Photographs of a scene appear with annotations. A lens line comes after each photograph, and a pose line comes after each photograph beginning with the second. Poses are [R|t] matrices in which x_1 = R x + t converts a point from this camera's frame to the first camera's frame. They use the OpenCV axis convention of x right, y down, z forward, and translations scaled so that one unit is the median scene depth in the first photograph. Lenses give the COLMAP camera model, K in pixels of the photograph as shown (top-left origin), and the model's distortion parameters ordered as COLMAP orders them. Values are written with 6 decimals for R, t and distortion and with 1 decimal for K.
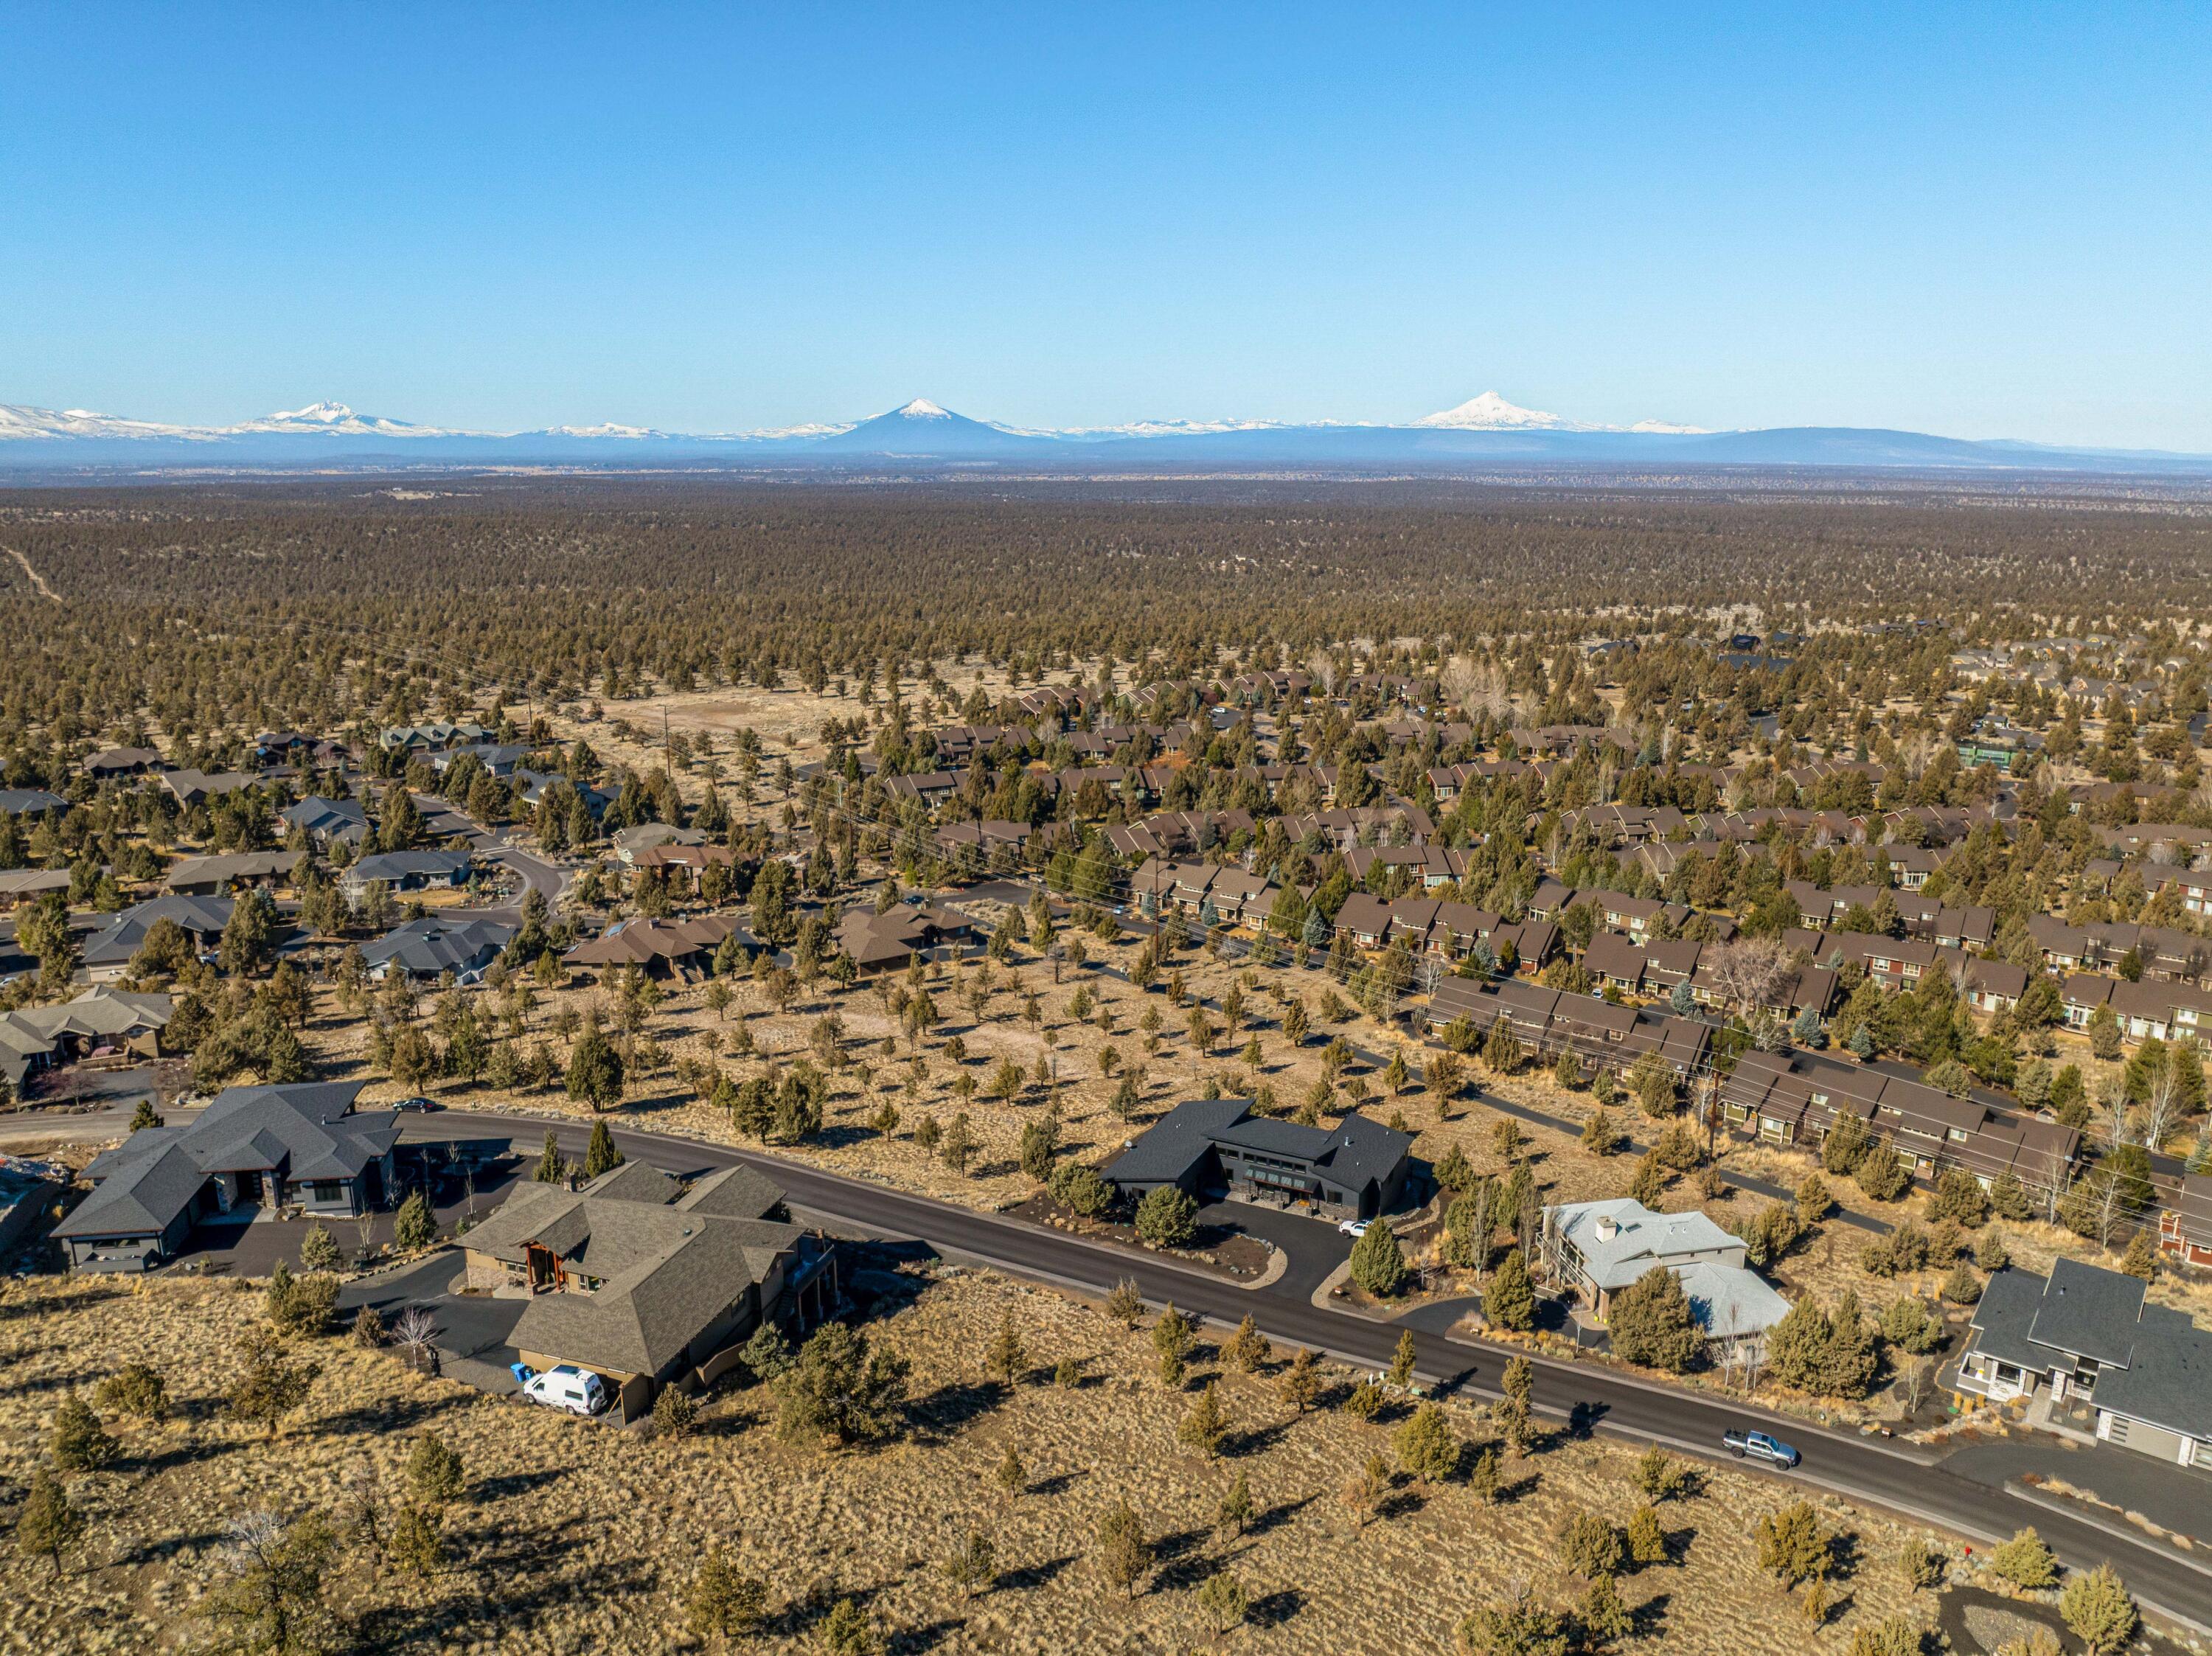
lens RADIAL K [[1555.9, 0, 1103.7], [0, 1555.9, 829.7], [0, 0, 1]] dist [-0.050927, 0.021644]
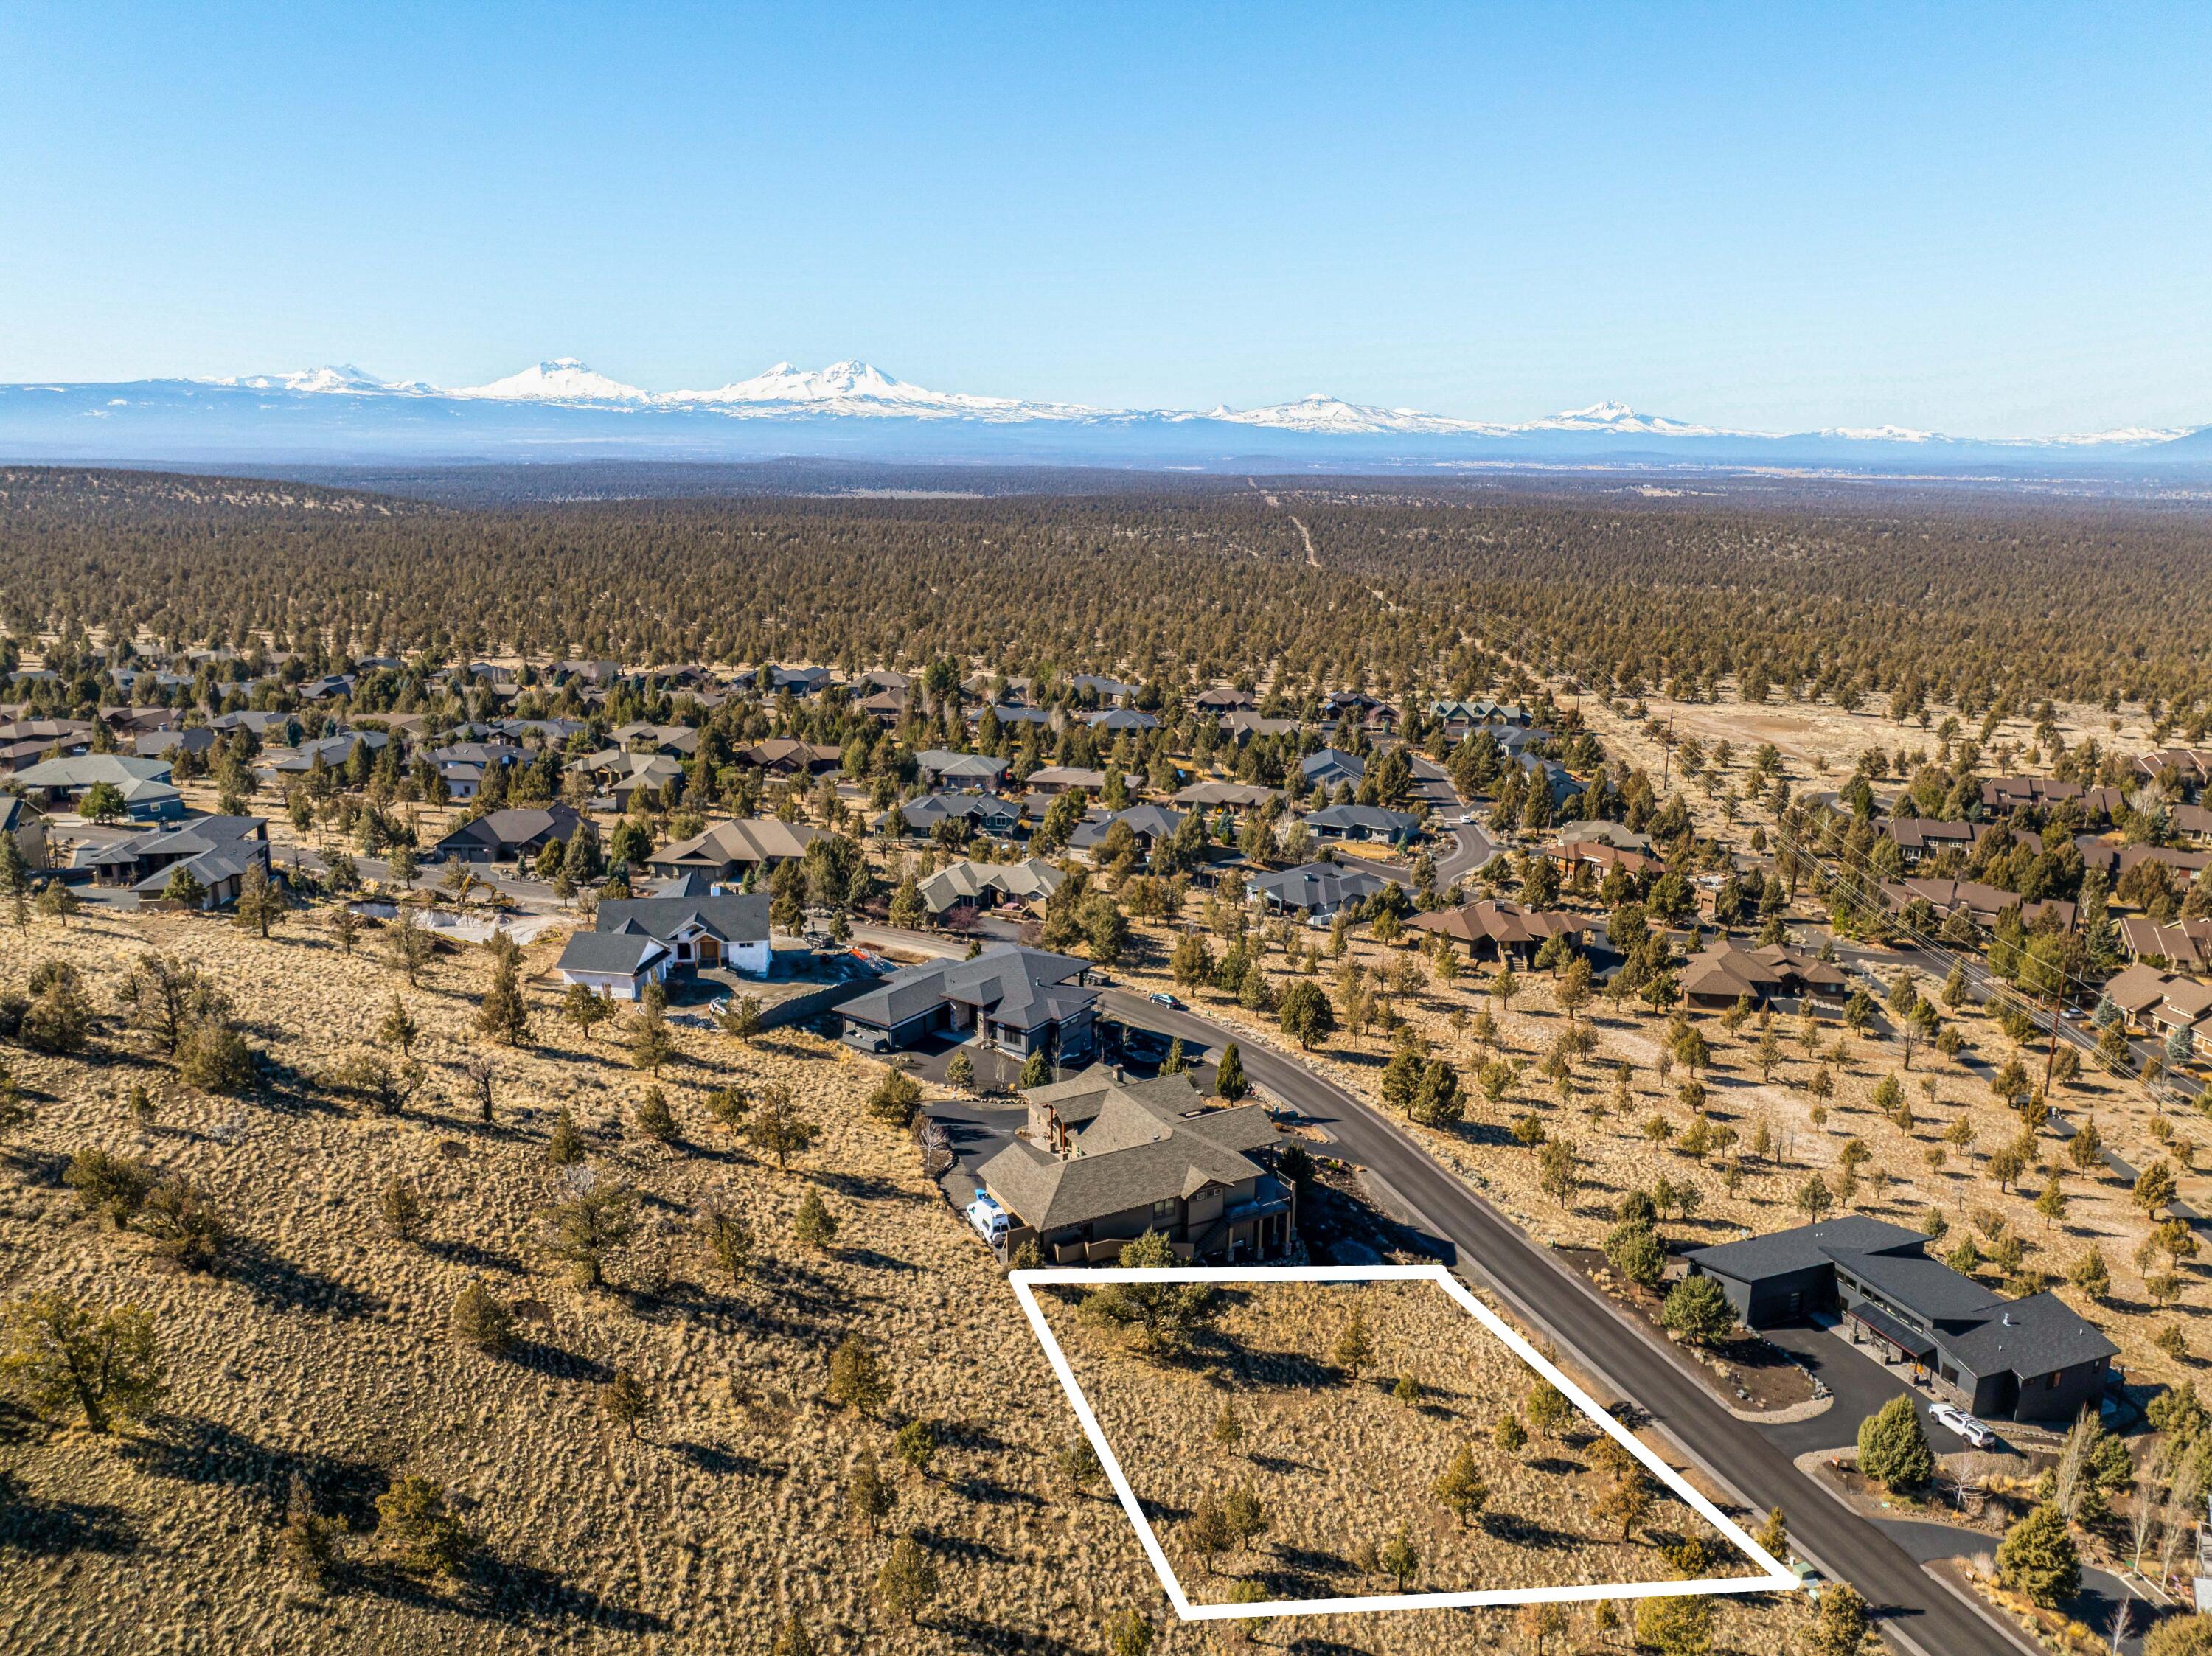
lens RADIAL K [[1555.9, 0, 1108.1], [0, 1555.9, 826.9], [0, 0, 1]] dist [-0.050927, 0.021644]
pose [[0.725771, 0.168649, -0.666944, 0.138400], [-0.169895, 0.983395, 0.063789, -0.009205], [0.666628, 0.067014, 0.742372, 0.040767]]
